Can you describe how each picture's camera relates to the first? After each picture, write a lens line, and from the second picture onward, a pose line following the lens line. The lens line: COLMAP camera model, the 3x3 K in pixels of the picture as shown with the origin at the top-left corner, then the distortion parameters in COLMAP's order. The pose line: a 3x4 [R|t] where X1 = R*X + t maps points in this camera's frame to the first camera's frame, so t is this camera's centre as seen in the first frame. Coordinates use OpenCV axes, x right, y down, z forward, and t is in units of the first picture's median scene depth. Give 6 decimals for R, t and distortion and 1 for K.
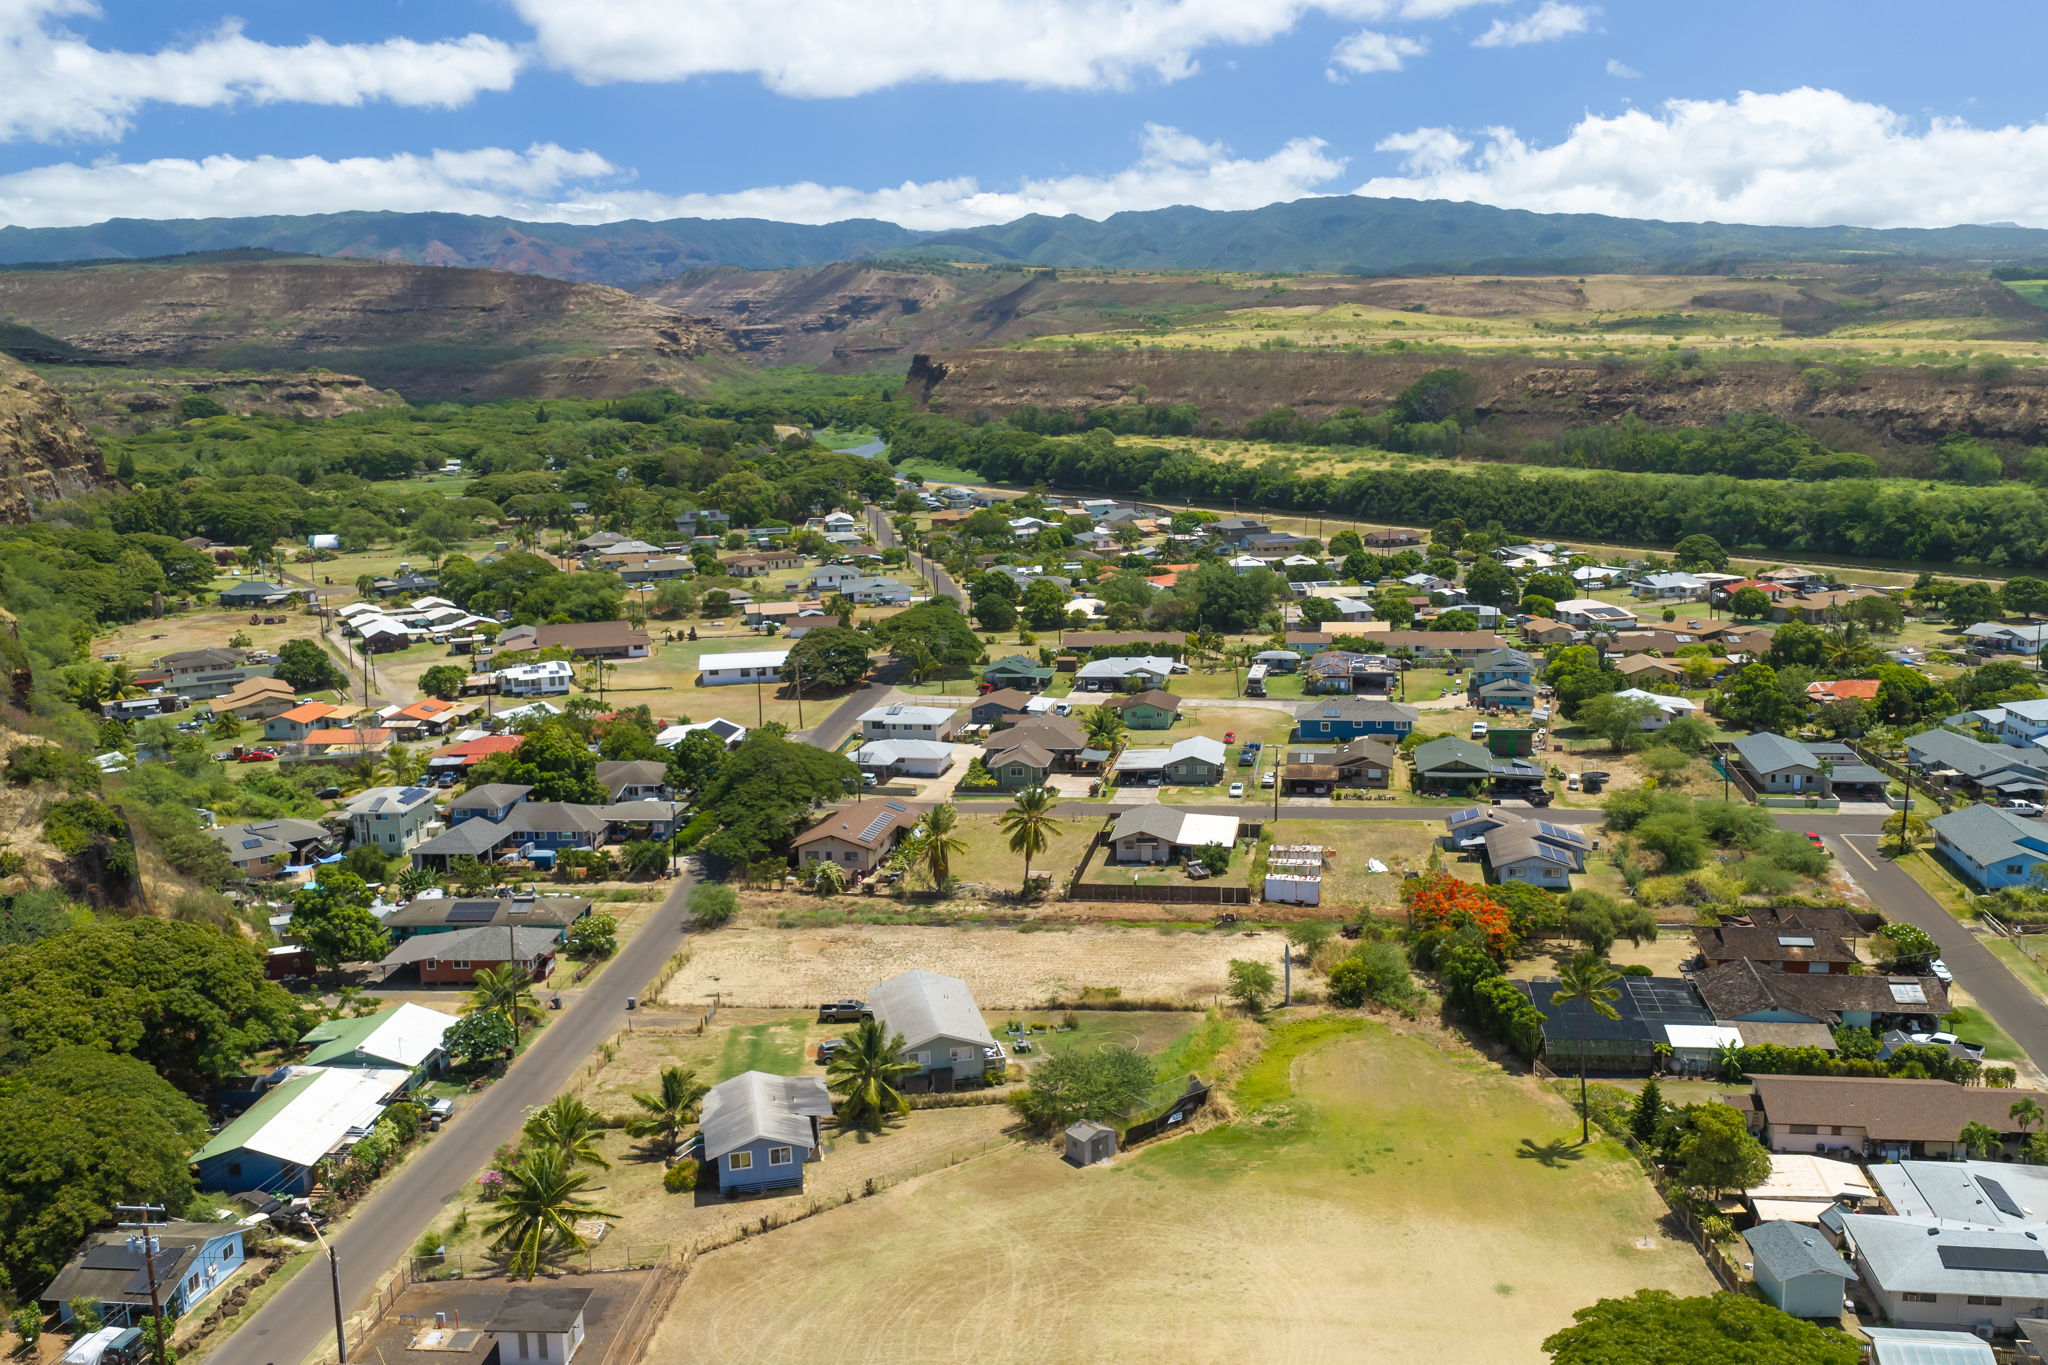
lens RADIAL K [[1791.3, 0, 1037.9], [0, 1791.3, 677.1], [0, 0, 1]] dist [0.030168, -0.057605]
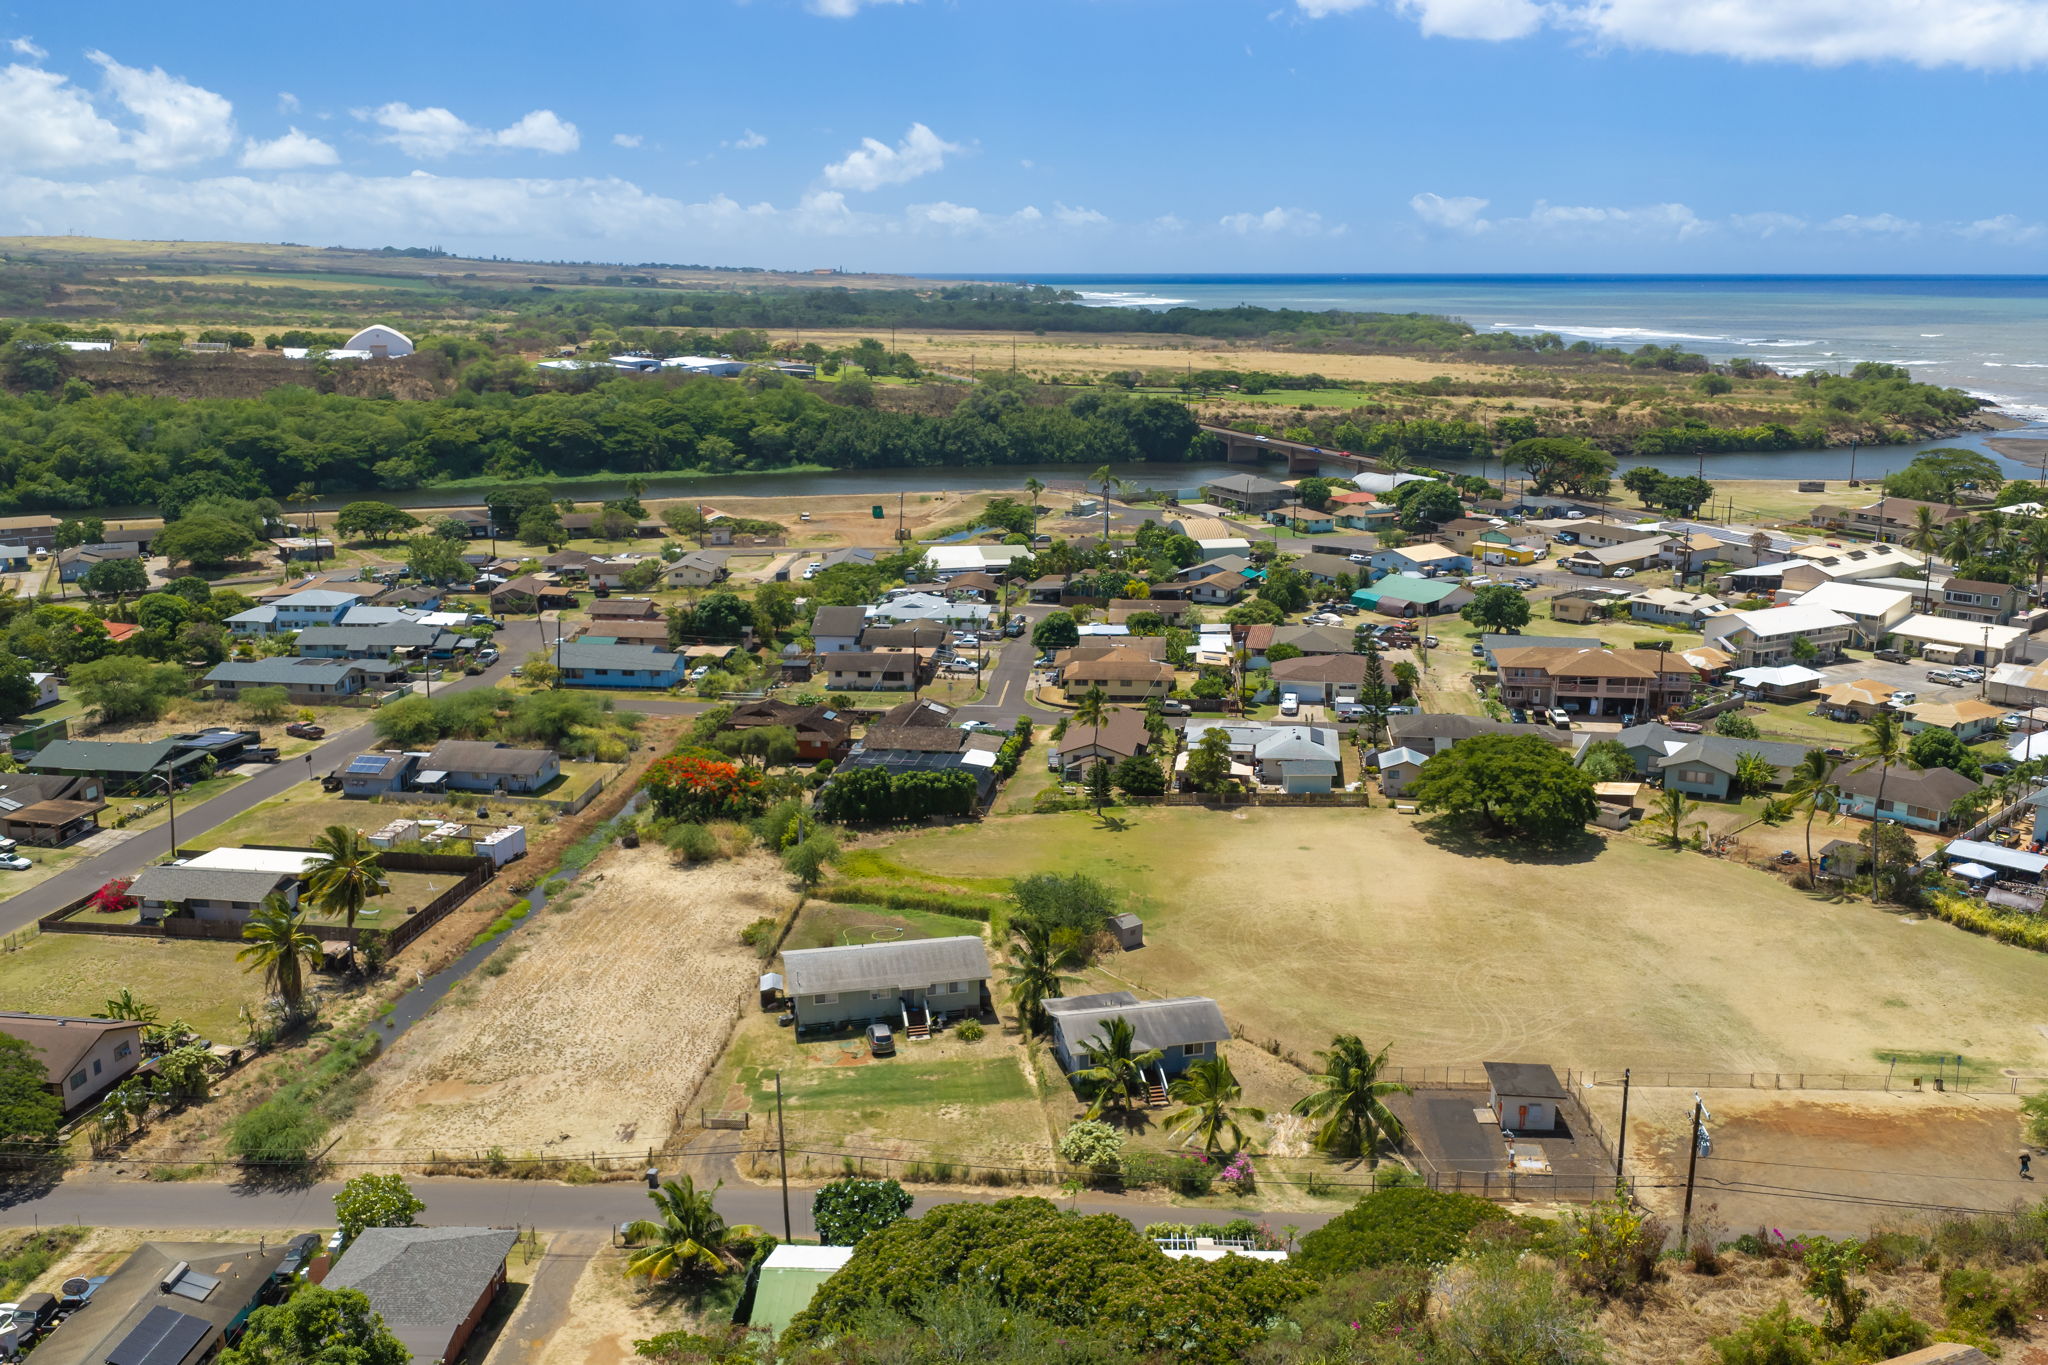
lens RADIAL K [[1762.7, 0, 1045.9], [0, 1762.7, 657.3], [0, 0, 1]] dist [0.022595, -0.037861]
pose [[-0.027750, -0.187198, 0.981930, -0.700399], [0.177425, 0.965789, 0.189135, -0.093685], [-0.983743, 0.179467, 0.006413, 0.655648]]
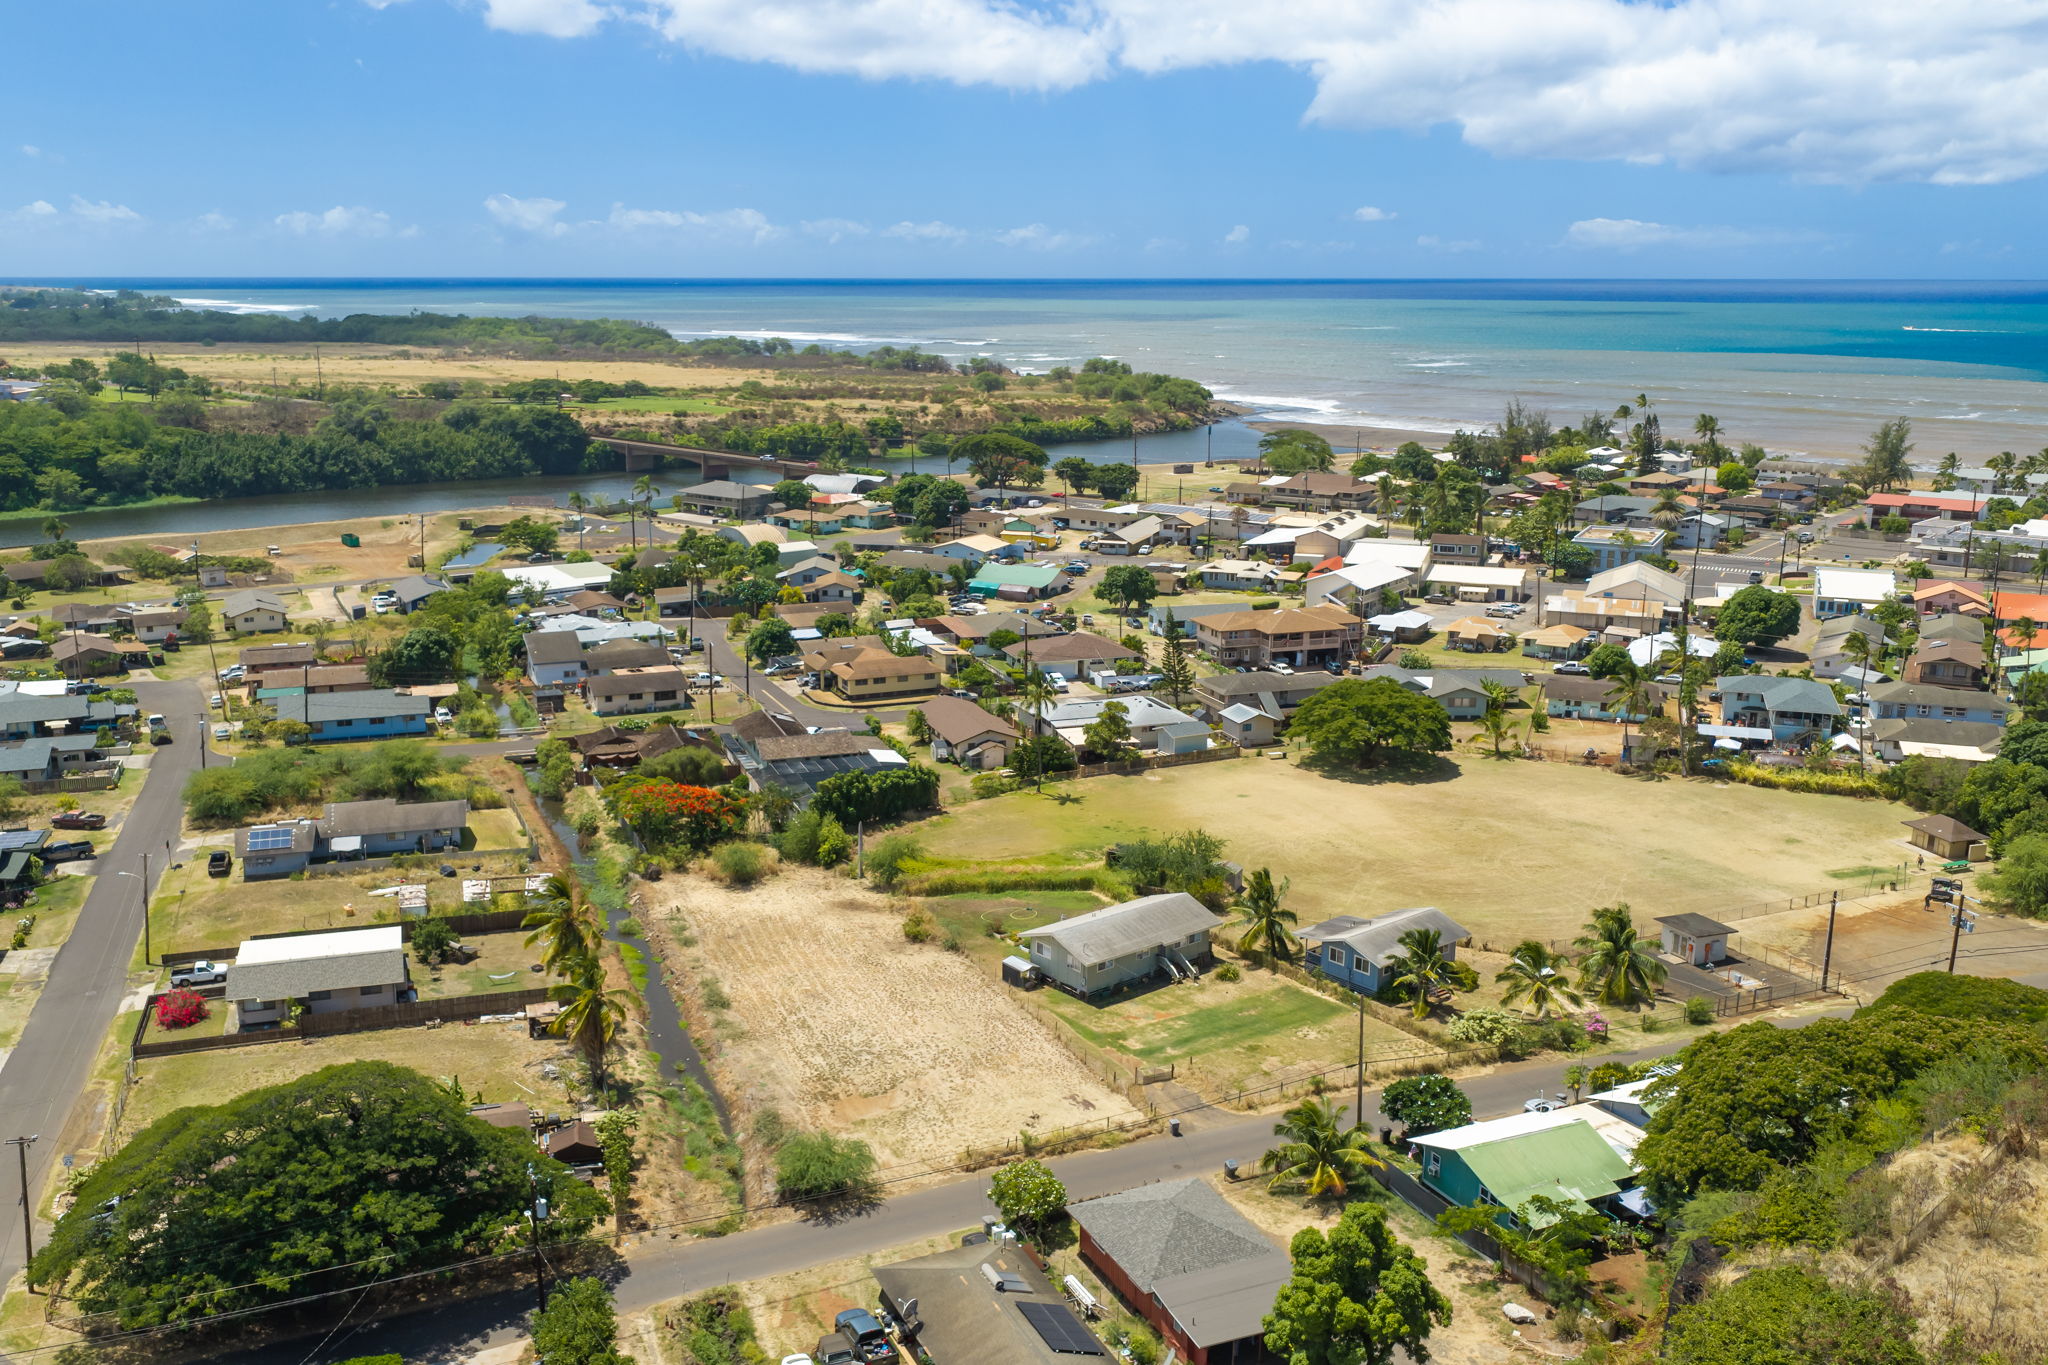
lens RADIAL K [[1816.9, 0, 967.2], [0, 1816.9, 686.5], [0, 0, 1]] dist [0.043209, -0.098656]
pose [[-0.456851, -0.169389, 0.873267, -0.660669], [0.170252, 0.946904, 0.272740, -0.172136], [-0.873099, 0.273277, -0.403755, 1.077615]]
